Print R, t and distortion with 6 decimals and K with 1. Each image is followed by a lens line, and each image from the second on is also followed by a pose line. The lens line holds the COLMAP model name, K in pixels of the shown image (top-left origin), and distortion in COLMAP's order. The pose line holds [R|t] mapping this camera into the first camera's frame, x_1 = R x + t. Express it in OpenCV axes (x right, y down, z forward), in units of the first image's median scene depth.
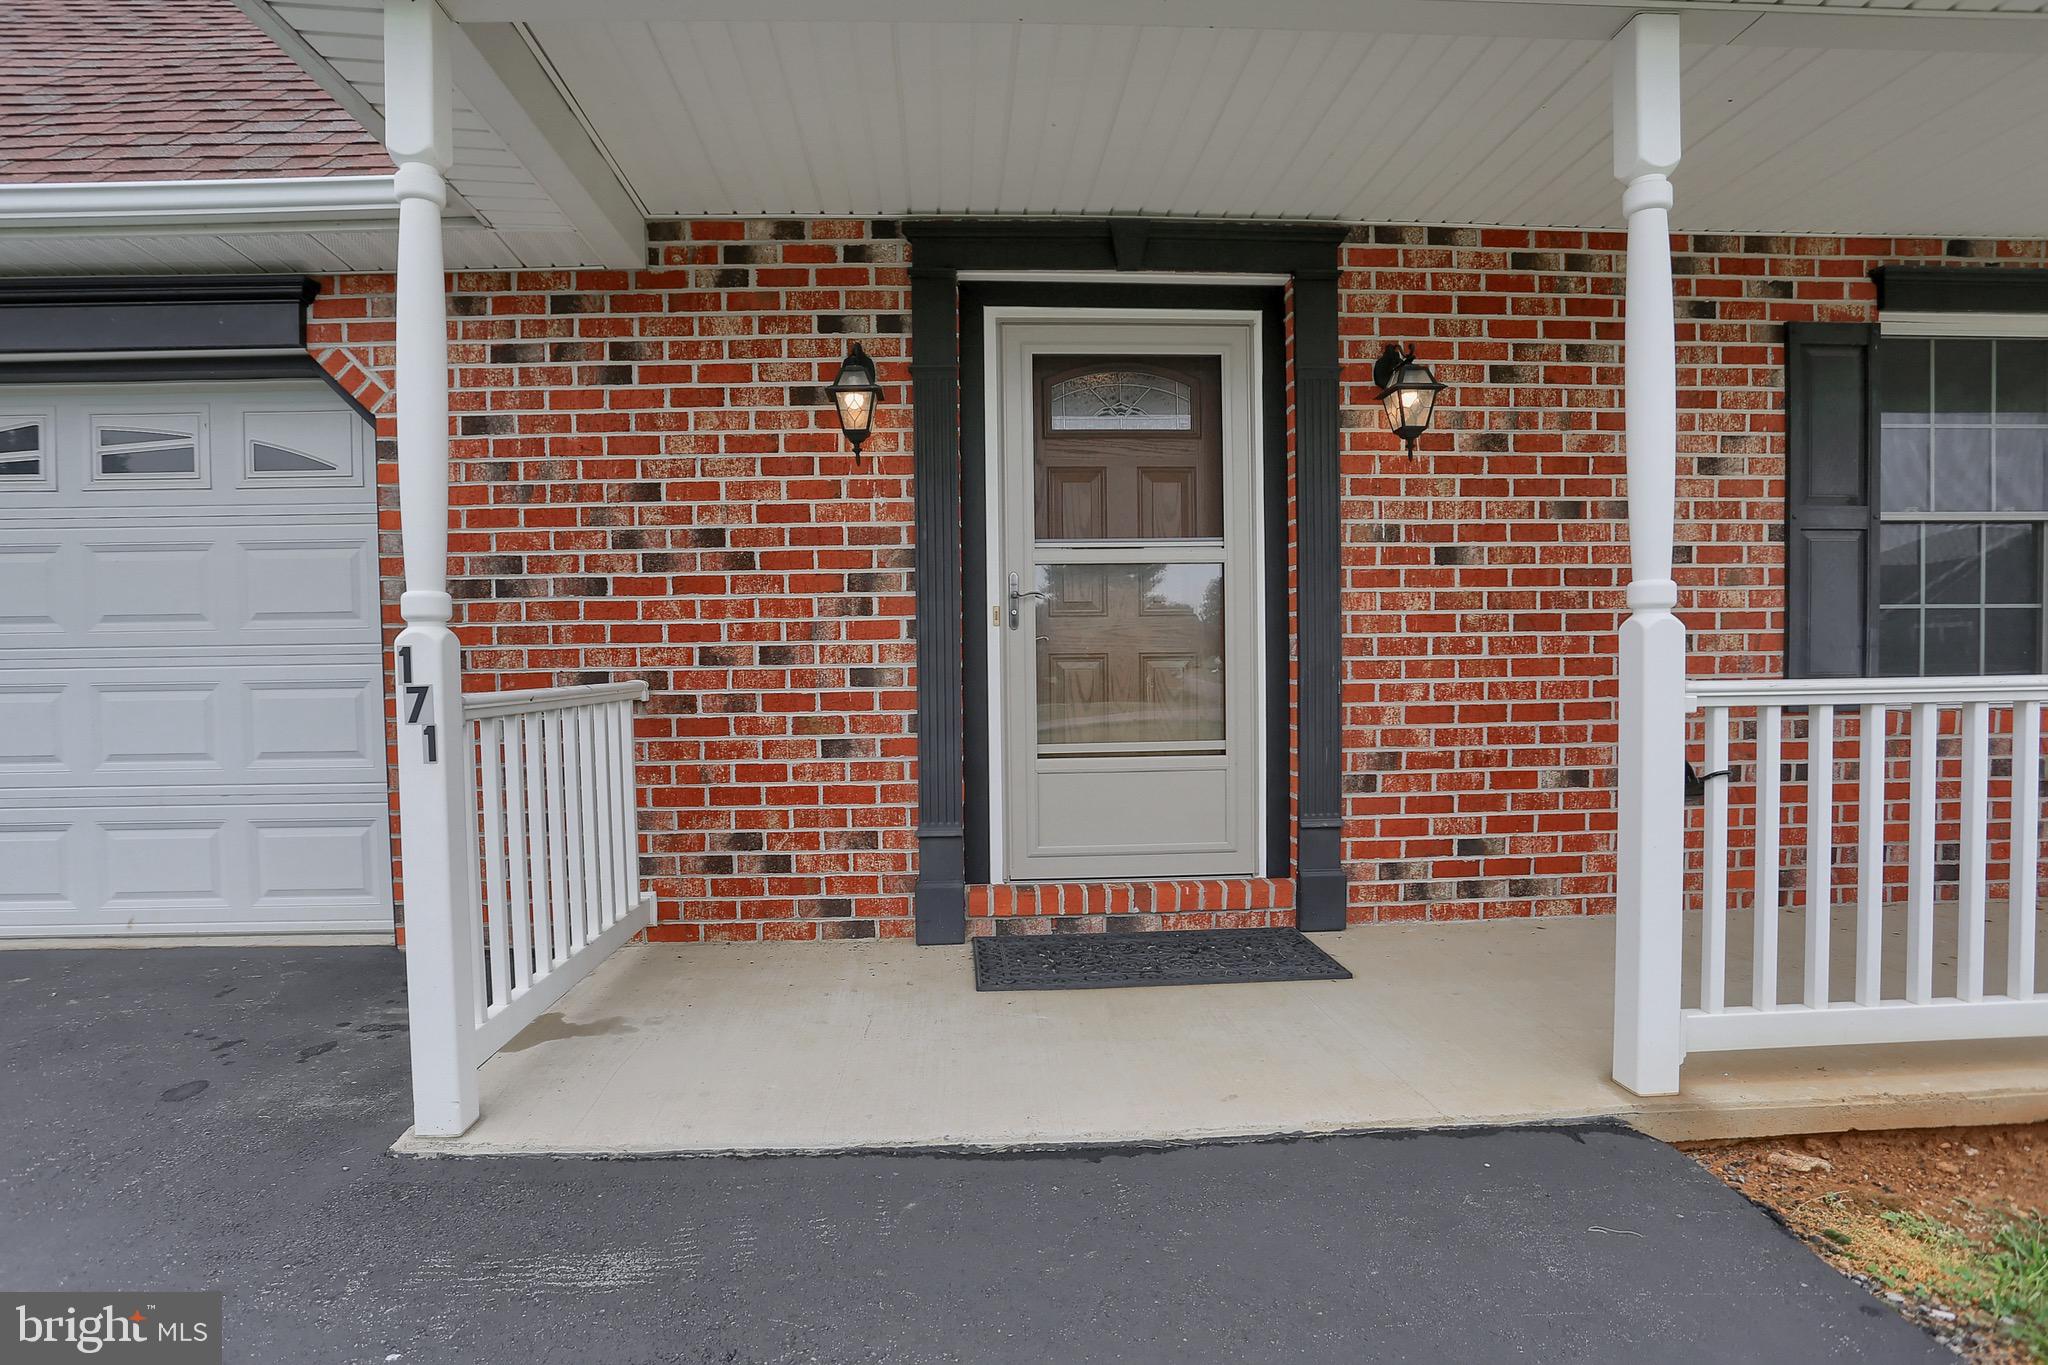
lens RADIAL K [[1027.9, 0, 1021.9], [0, 1027.9, 705.1], [0, 0, 1]] dist [-0.042077, 0.000349]
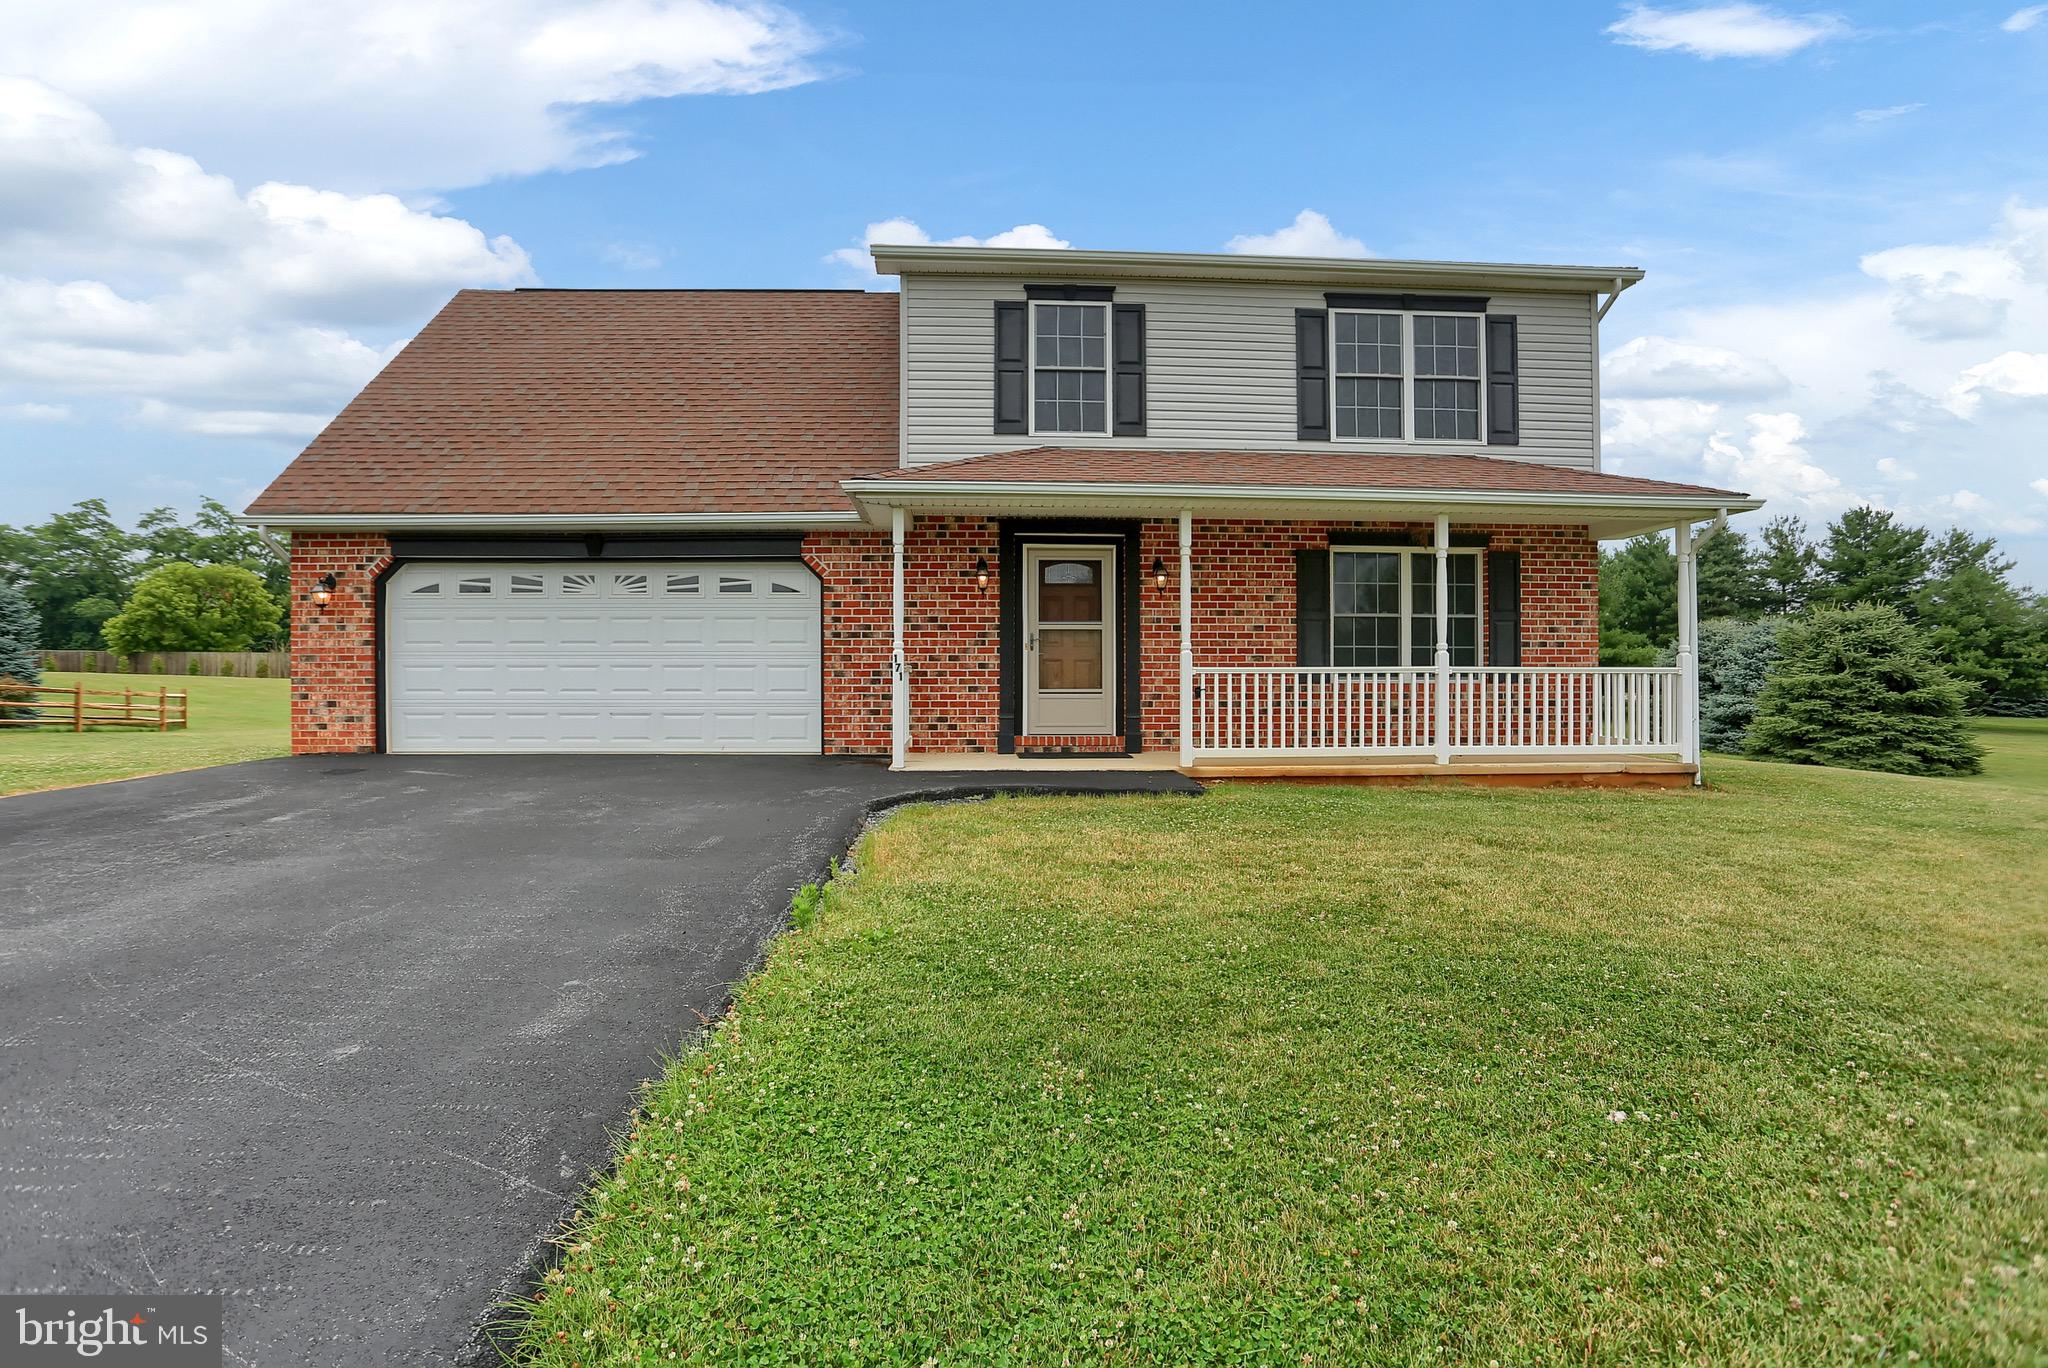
lens RADIAL K [[1008.3, 0, 1001.4], [0, 1008.3, 687.3], [0, 0, 1]] dist [-0.086123, 0.066242]
pose [[0.999826, 0.014329, -0.011938, -0.060359], [-0.014634, 0.999558, -0.025894, 0.112447], [0.011562, 0.026064, 0.999593, -1.981639]]
